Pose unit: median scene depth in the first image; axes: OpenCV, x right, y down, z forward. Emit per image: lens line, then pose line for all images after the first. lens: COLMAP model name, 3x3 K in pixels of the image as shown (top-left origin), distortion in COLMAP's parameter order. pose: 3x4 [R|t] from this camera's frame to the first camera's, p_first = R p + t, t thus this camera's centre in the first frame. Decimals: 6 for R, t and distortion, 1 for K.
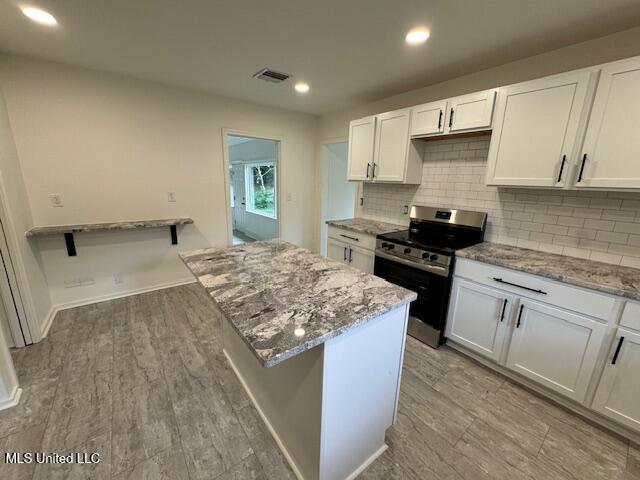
lens RADIAL K [[255.7, 0, 318.8], [0, 255.7, 239.5], [0, 0, 1]] dist [0.002929, 0.000444]
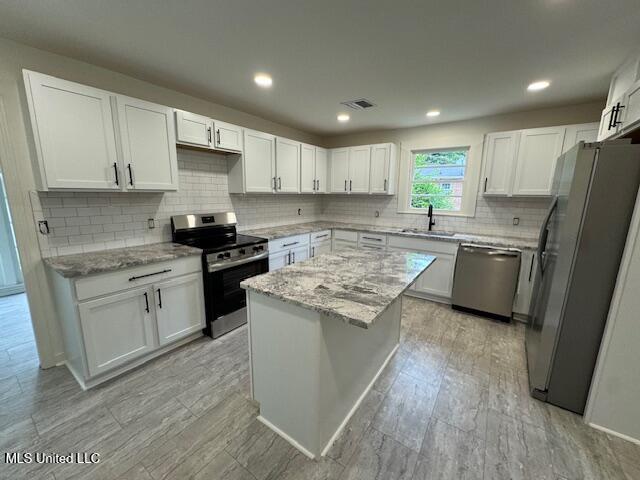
lens RADIAL K [[255.7, 0, 319.0], [0, 255.7, 239.7], [0, 0, 1]] dist [0.002929, 0.000444]
pose [[-0.300509, -0.200387, 0.932491, -1.074617], [0.199628, 0.942811, 0.266938, -0.319962], [-0.932654, 0.266369, -0.243320, 1.265376]]
